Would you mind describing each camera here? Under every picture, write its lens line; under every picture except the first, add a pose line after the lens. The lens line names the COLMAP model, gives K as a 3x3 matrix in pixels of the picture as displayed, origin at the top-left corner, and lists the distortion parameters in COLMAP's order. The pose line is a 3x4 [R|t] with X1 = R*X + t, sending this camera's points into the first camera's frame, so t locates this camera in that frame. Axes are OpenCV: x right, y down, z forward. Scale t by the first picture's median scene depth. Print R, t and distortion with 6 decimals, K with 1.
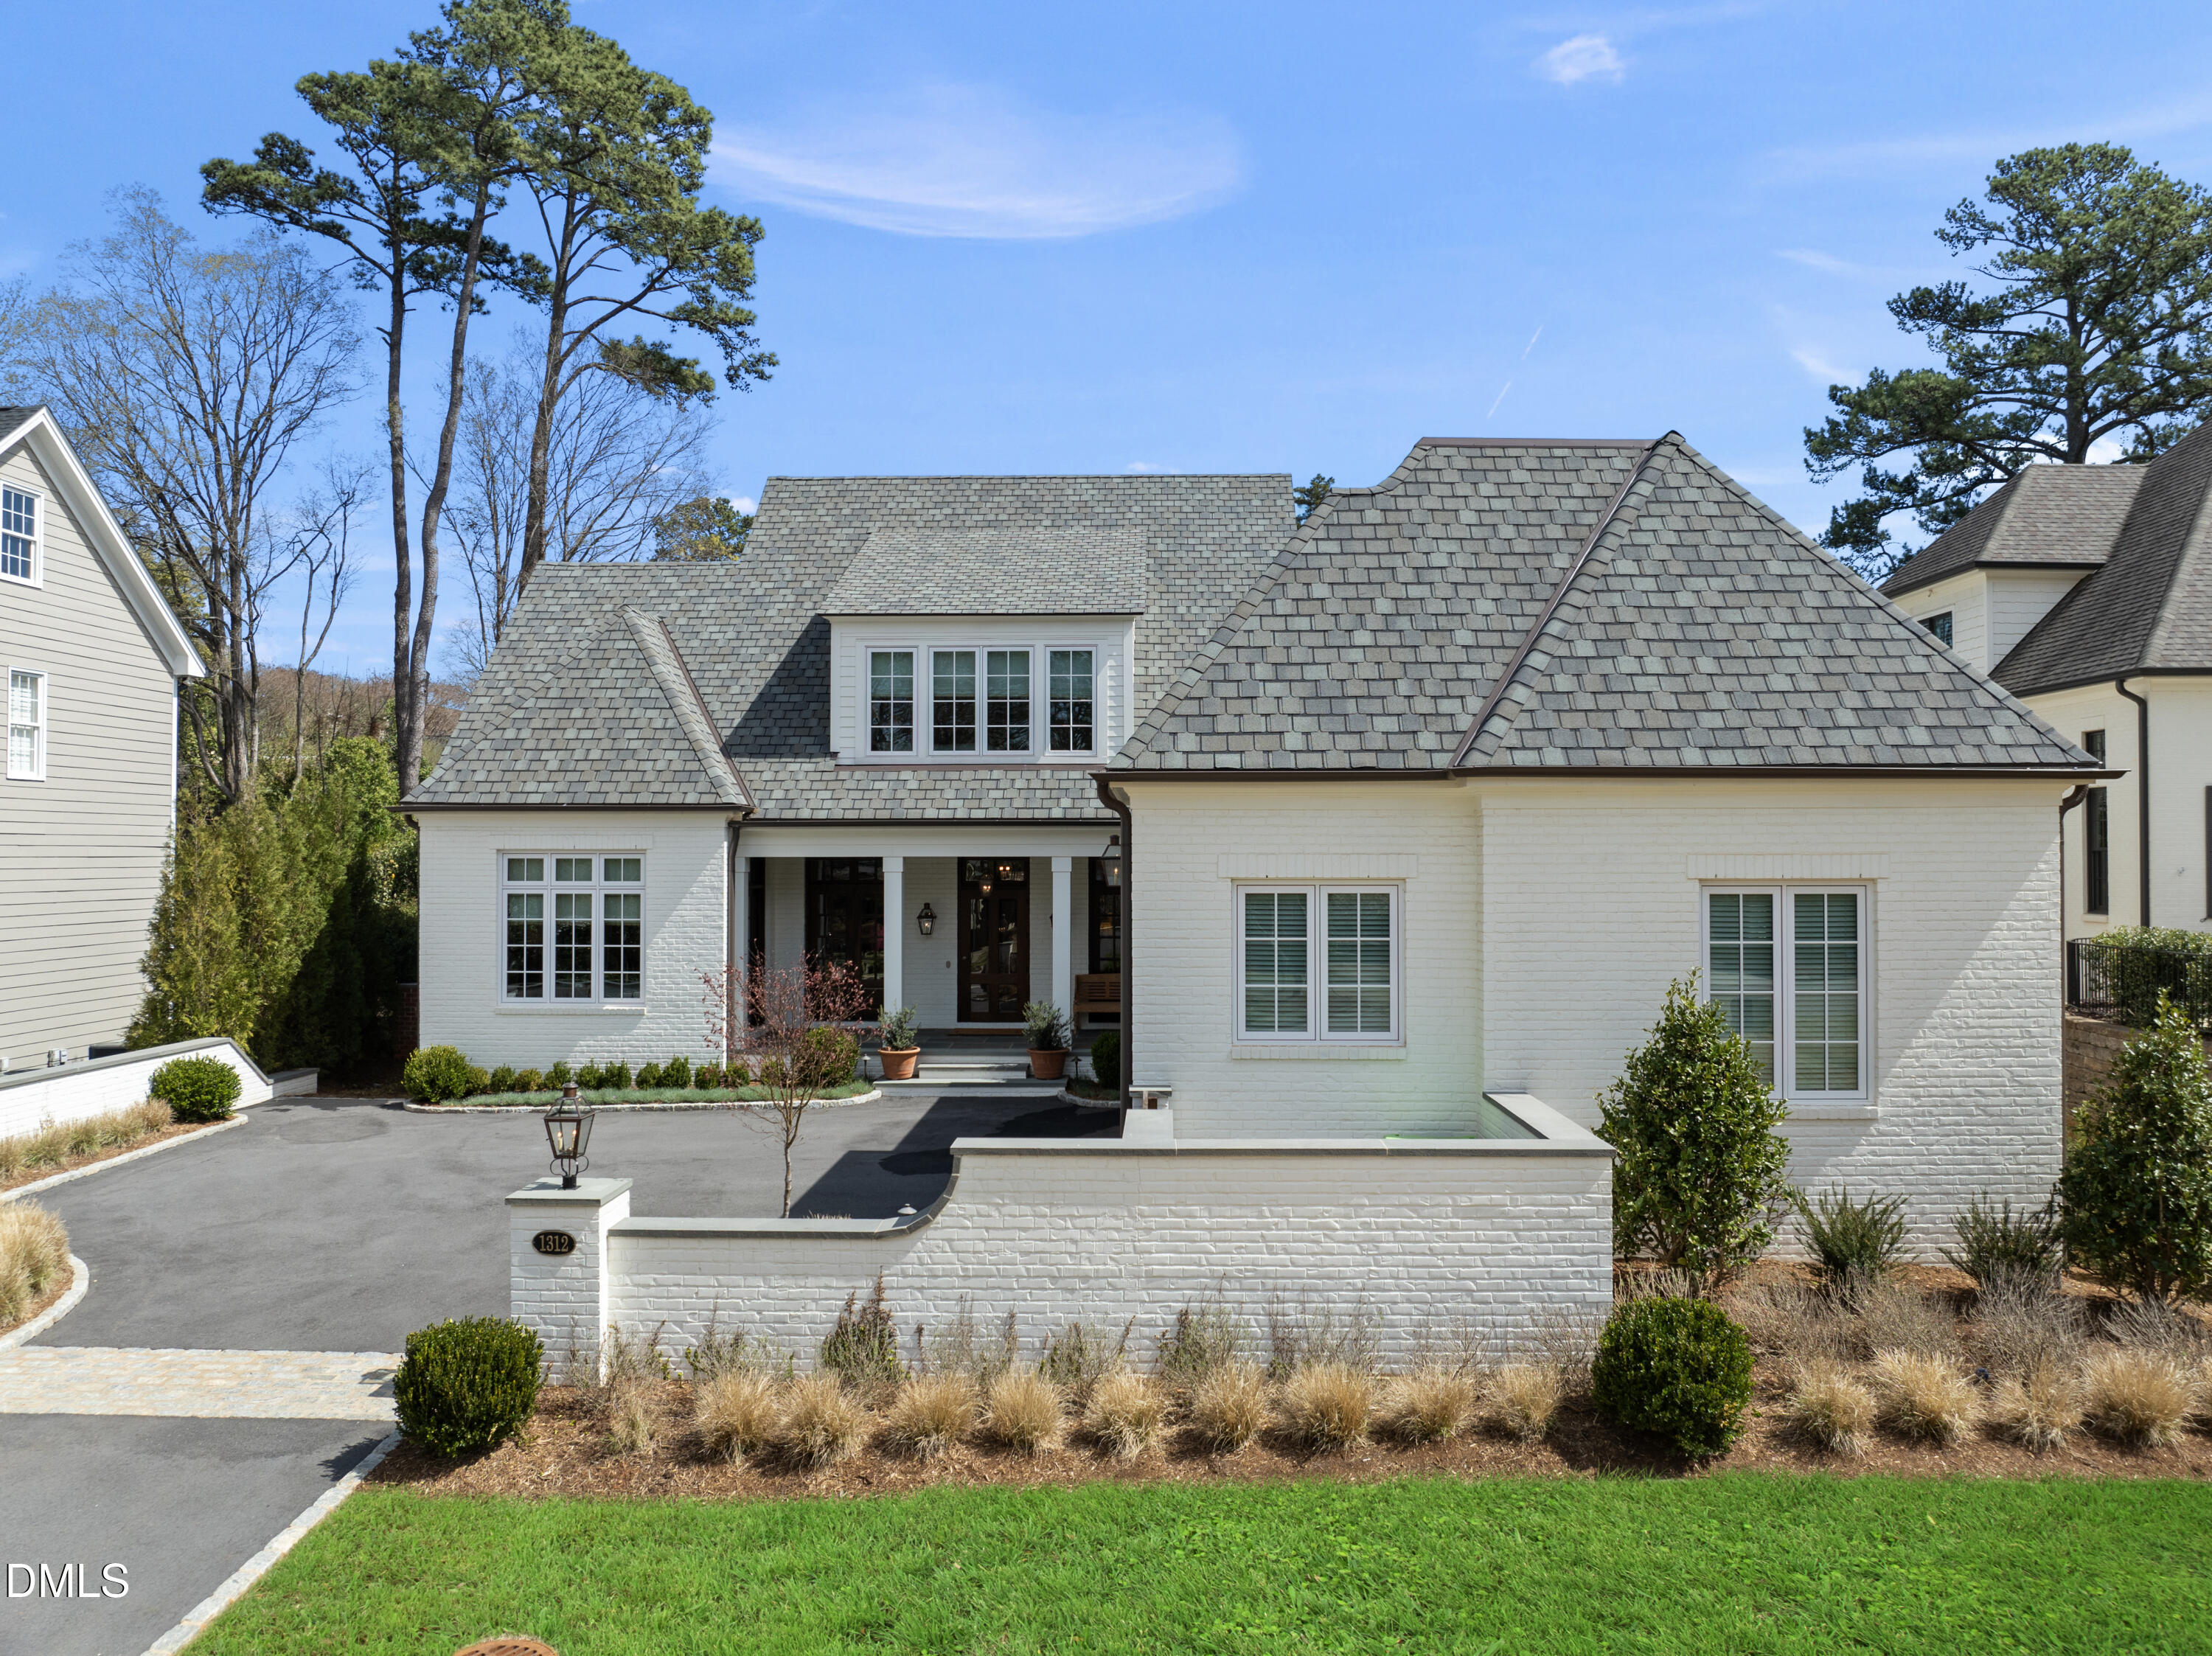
lens RADIAL K [[1567.6, 0, 1099.8], [0, 1567.6, 819.2], [0, 0, 1]] dist [-0.050990, 0.021662]
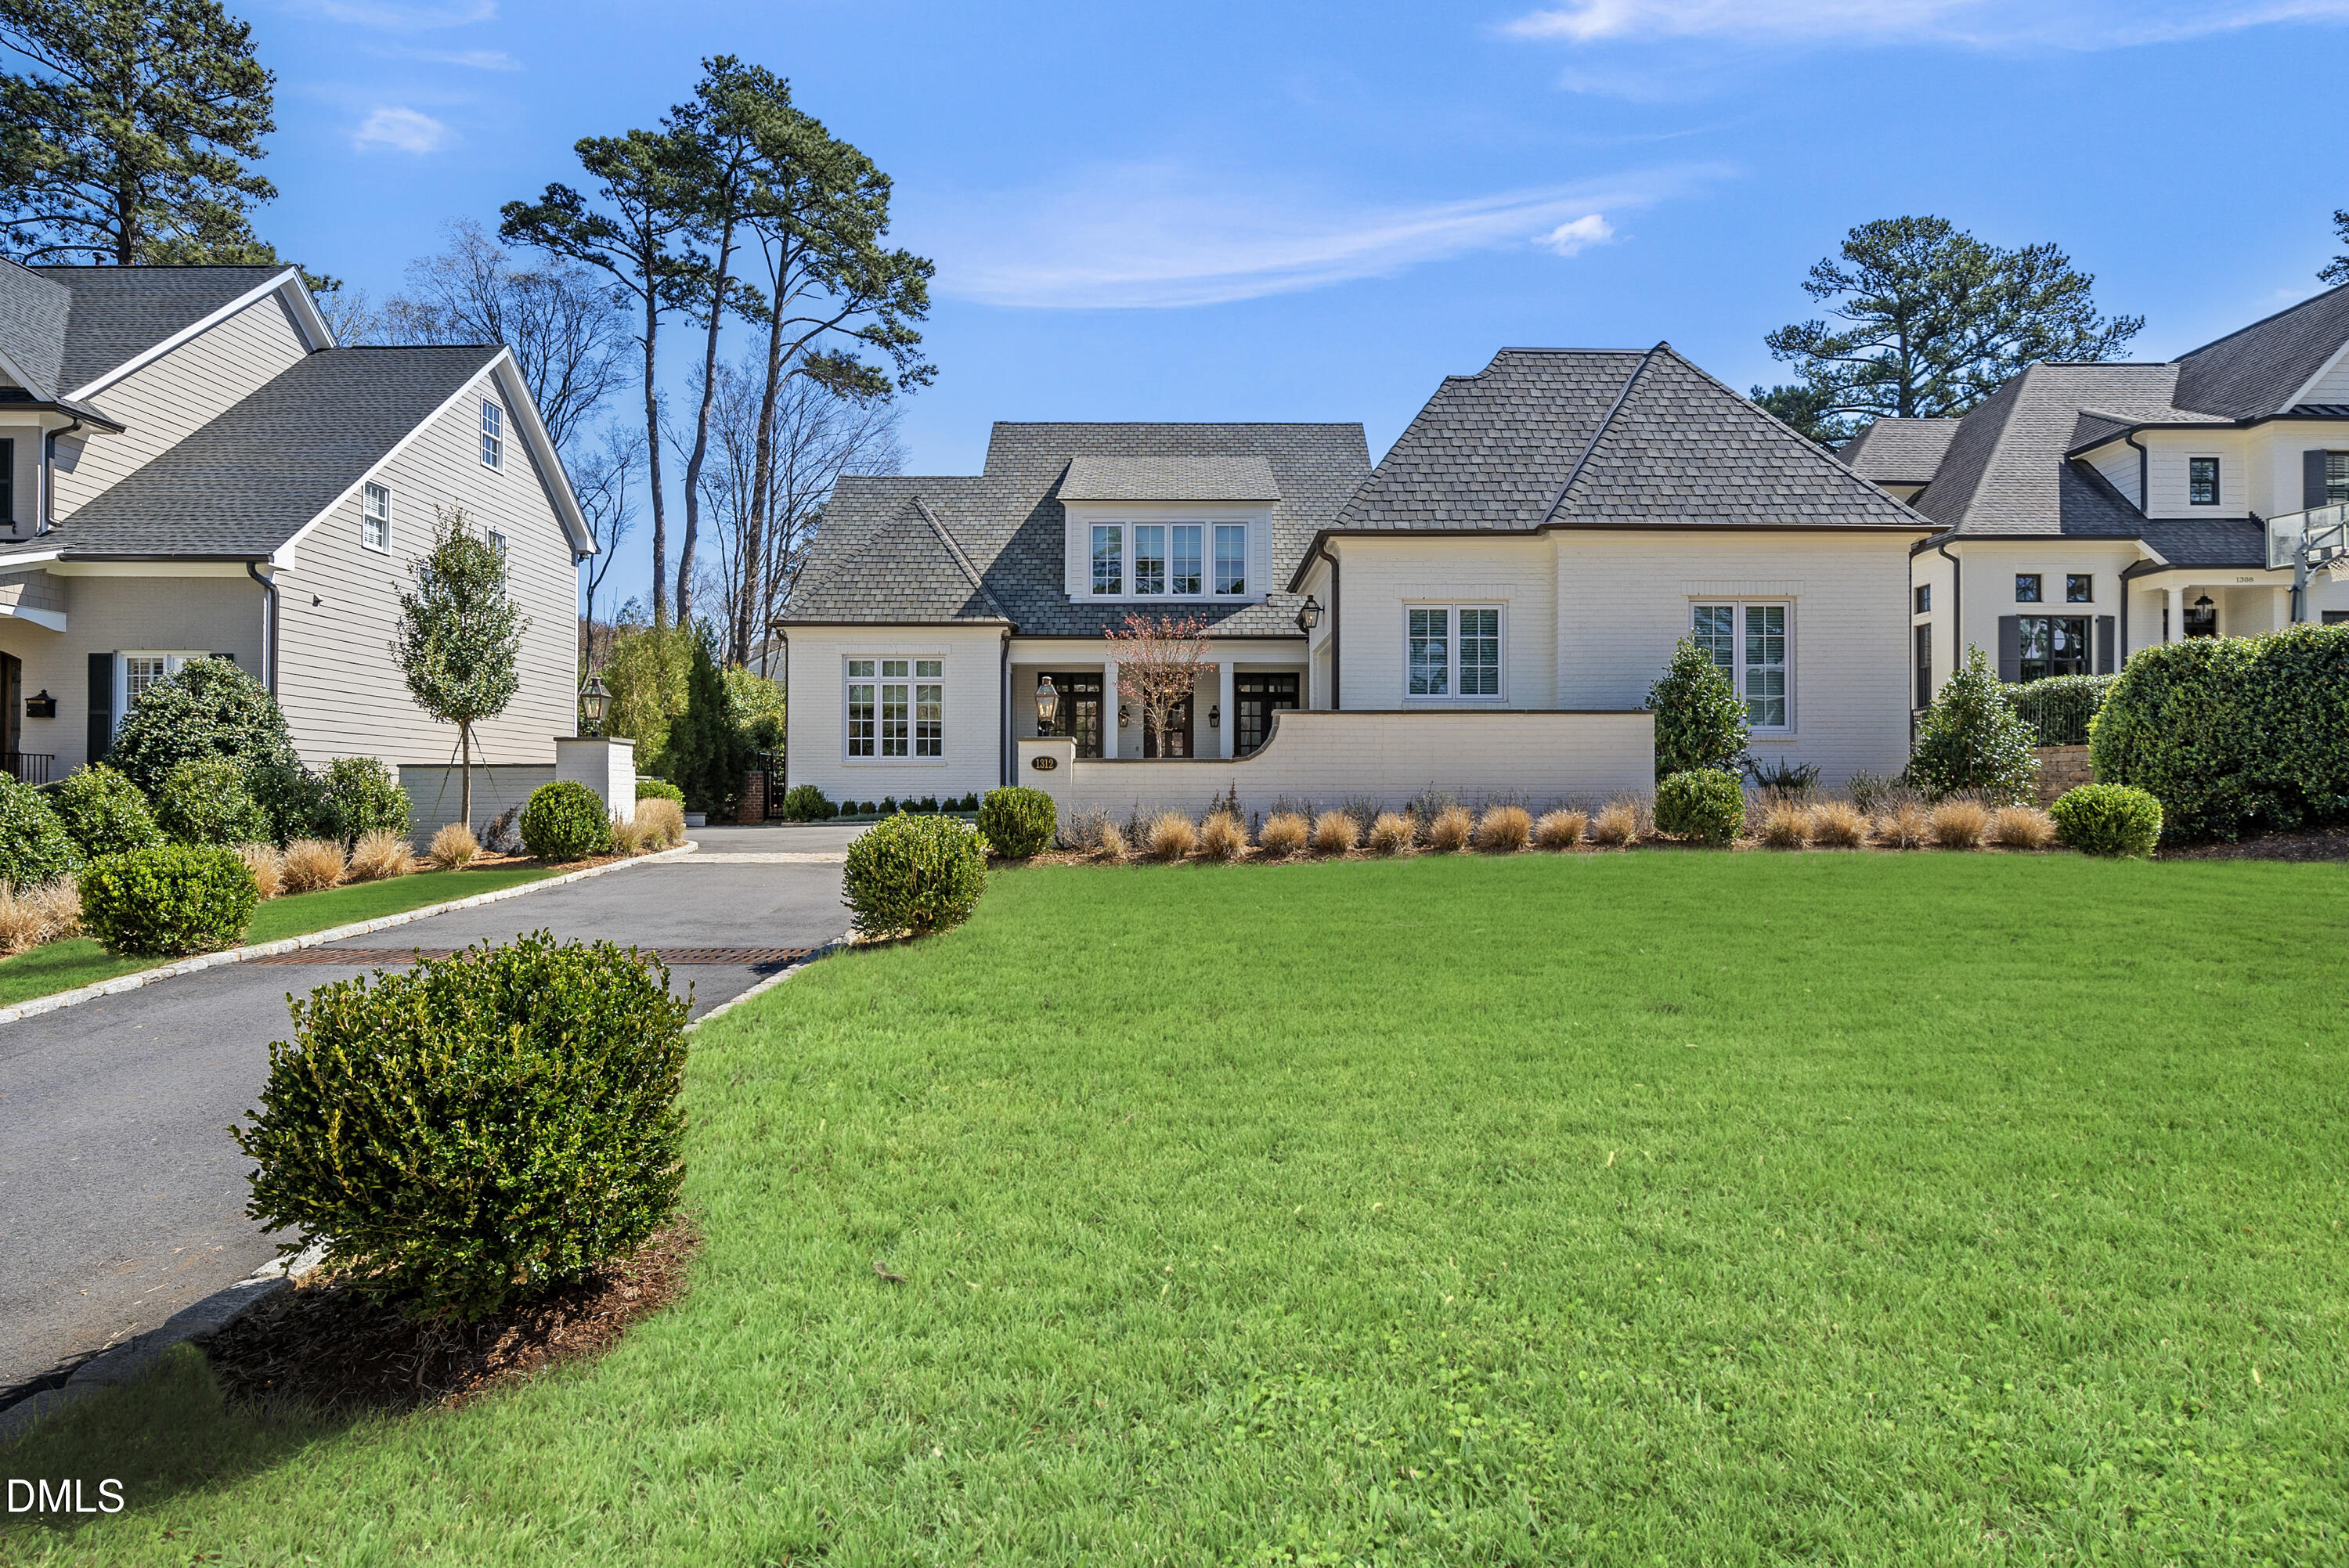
lens RADIAL K [[1236.0, 0, 1159.6], [0, 1236.0, 793.4], [0, 0, 1]] dist [-0.004342, 0.000880]
pose [[0.999603, 0.002009, 0.028107, -0.121560], [-0.002422, 0.999889, 0.014680, 0.131799], [-0.028074, -0.014743, 0.999497, -0.169342]]
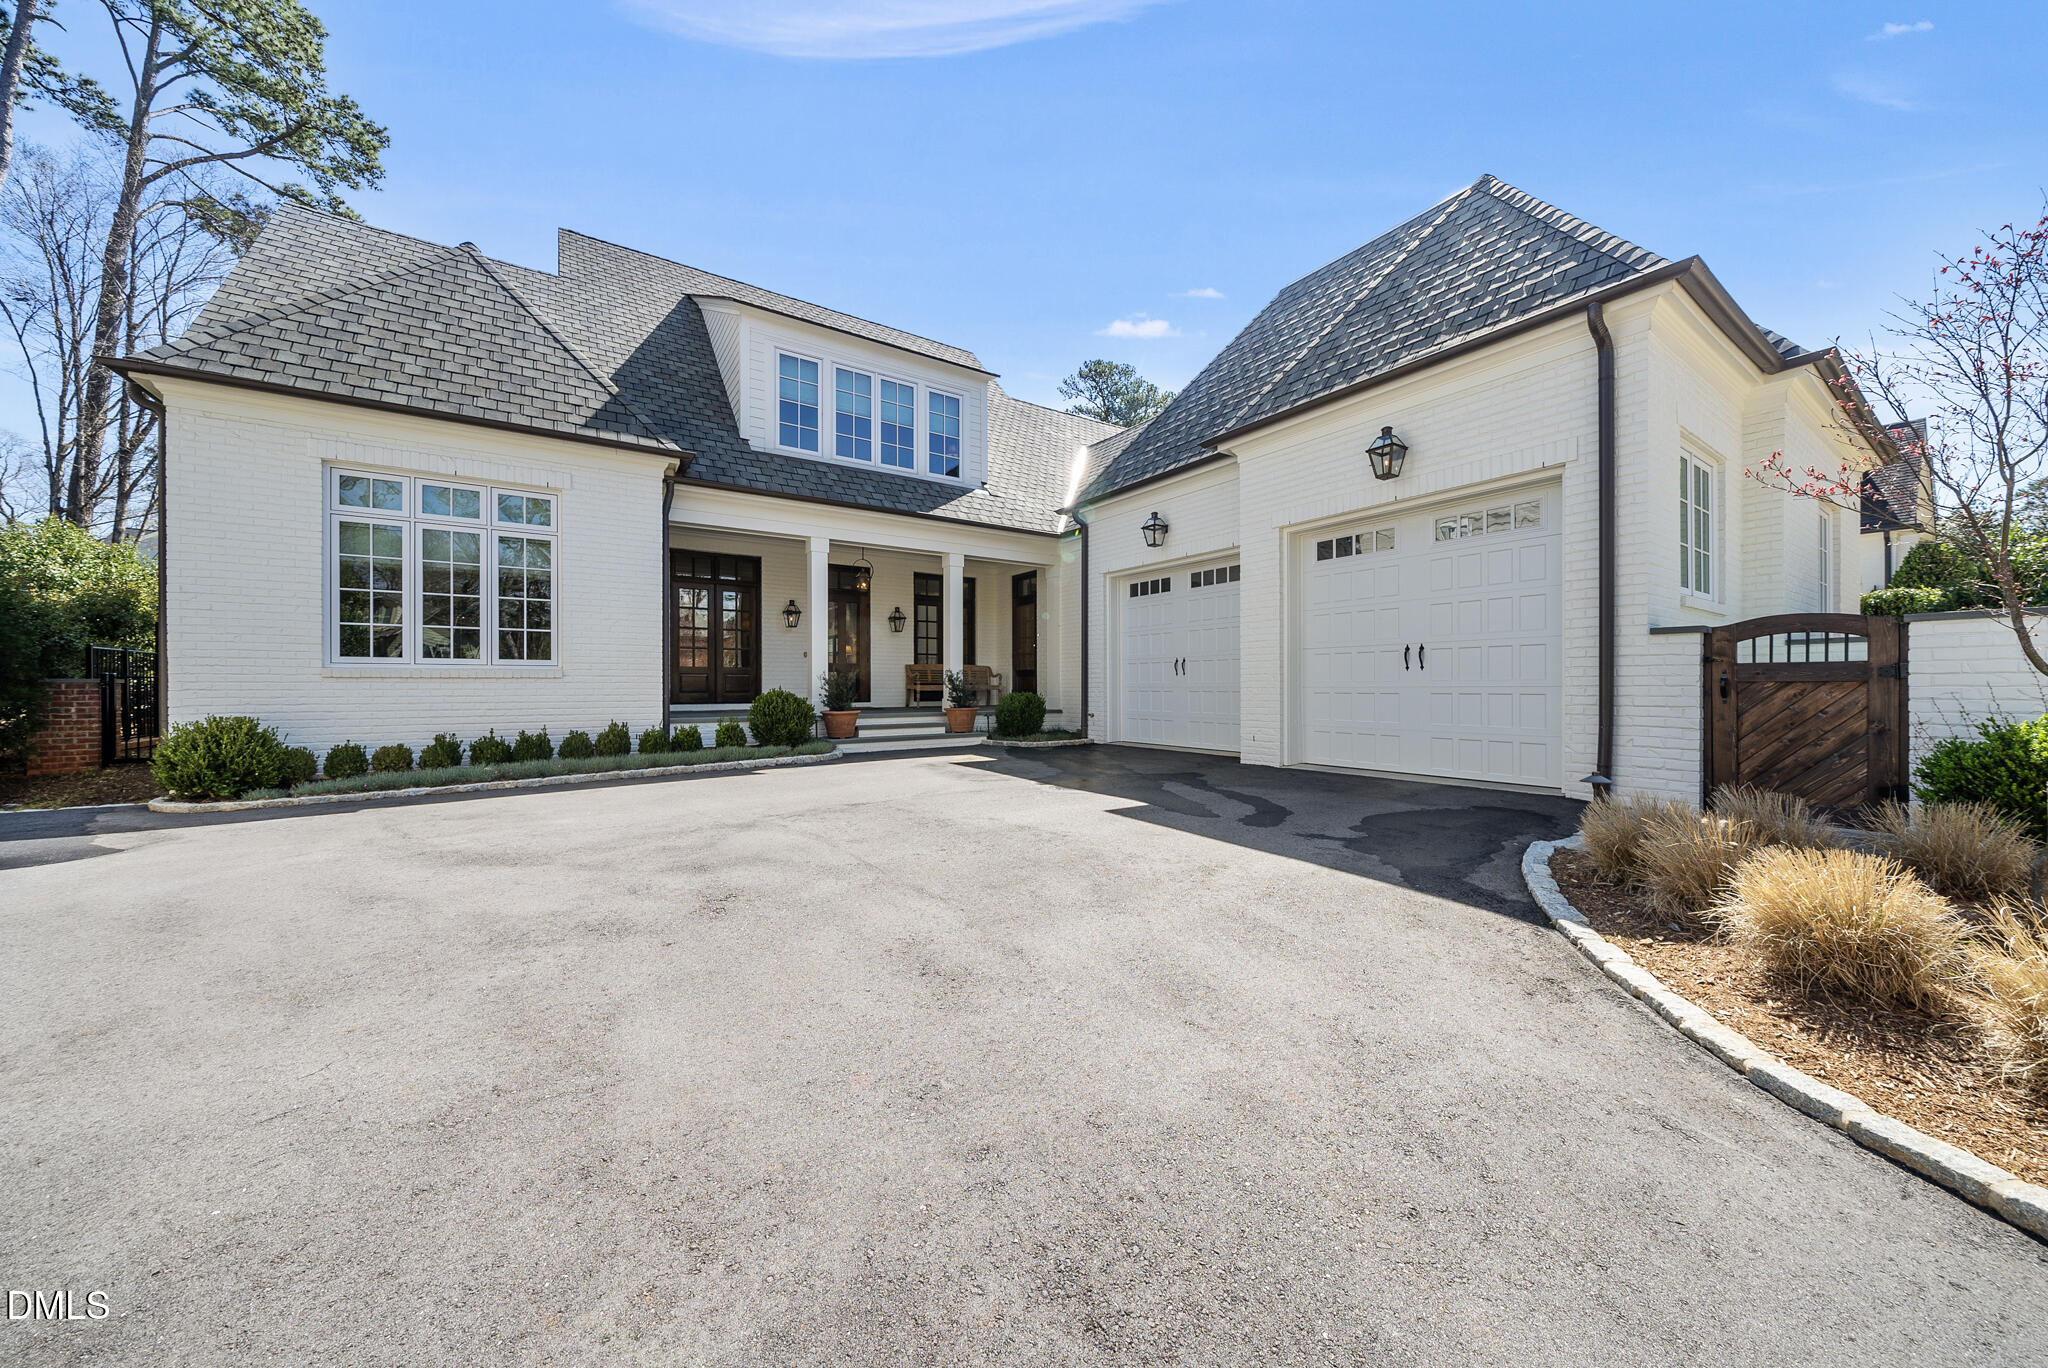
lens RADIAL K [[708.9, 0, 1024.4], [0, 708.9, 691.6], [0, 0, 1]] dist [-0.007994, 0.000717]
pose [[0.811446, -0.004351, 0.584411, -0.309939], [-0.010802, 0.999690, 0.022441, 0.120268], [-0.584327, -0.024523, 0.811147, 0.522106]]
